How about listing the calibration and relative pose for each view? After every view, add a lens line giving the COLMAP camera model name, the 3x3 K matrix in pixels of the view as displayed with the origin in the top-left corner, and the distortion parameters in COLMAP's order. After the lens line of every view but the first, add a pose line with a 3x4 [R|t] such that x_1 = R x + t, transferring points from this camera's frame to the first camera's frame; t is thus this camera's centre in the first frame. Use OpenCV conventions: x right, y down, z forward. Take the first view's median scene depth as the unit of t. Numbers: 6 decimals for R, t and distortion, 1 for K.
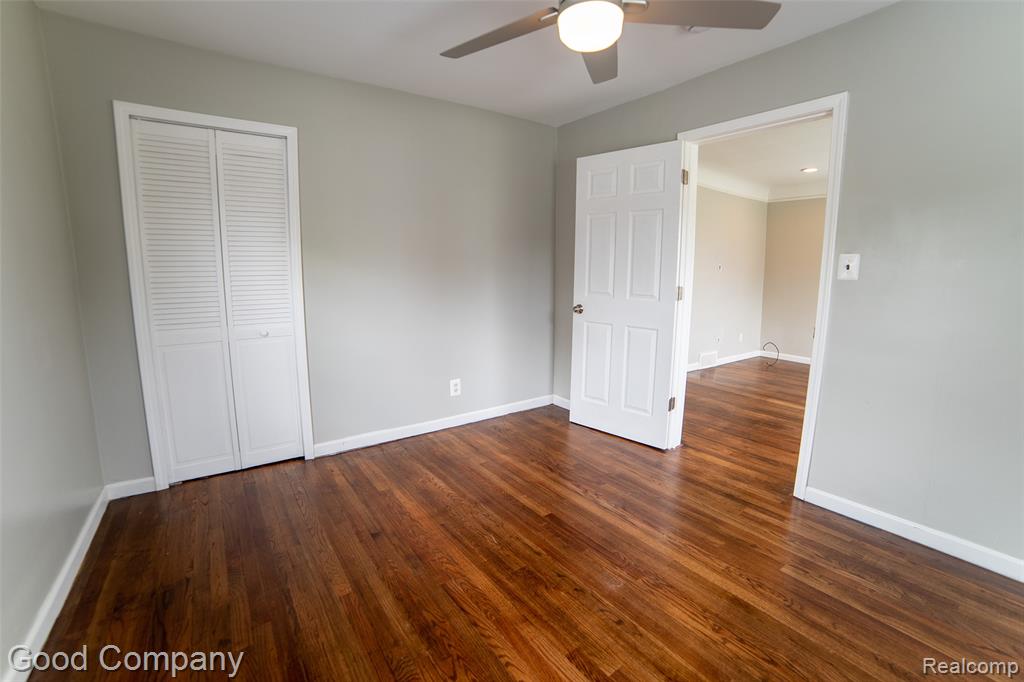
lens RADIAL K [[436.9, 0, 520.7], [0, 436.9, 339.9], [0, 0, 1]] dist [-0.105022, 0.035118]
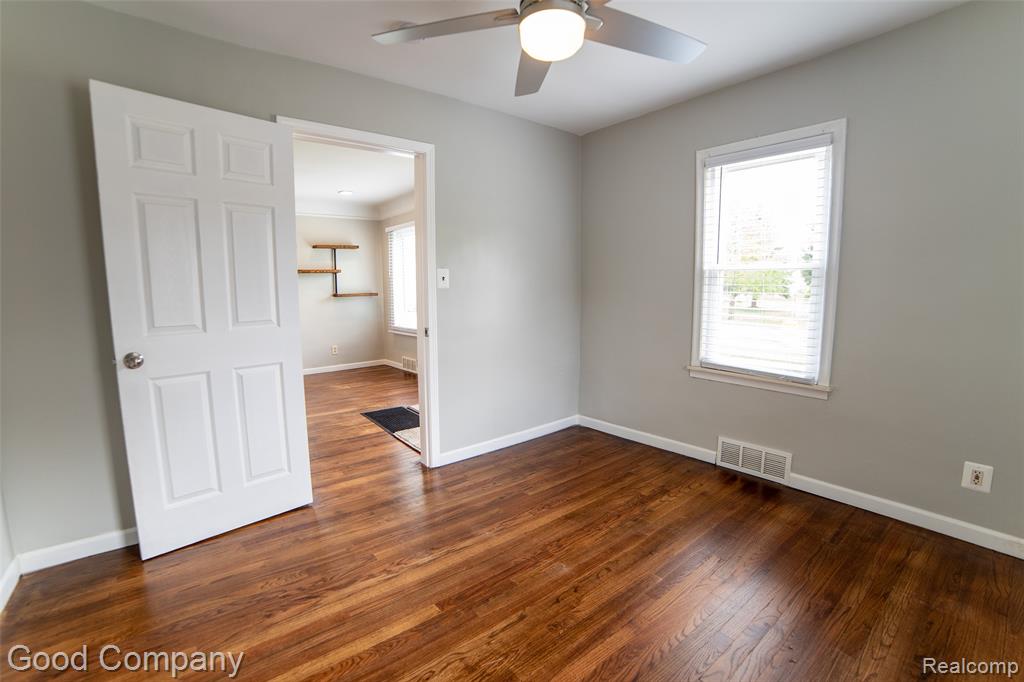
lens RADIAL K [[445.9, 0, 498.3], [0, 445.9, 346.9], [0, 0, 1]] dist [-0.108720, 0.039819]
pose [[-0.015950, -0.143007, 0.989593, -0.554905], [0.166929, 0.975448, 0.143654, -0.117560], [-0.985840, 0.167483, 0.008313, 0.725636]]
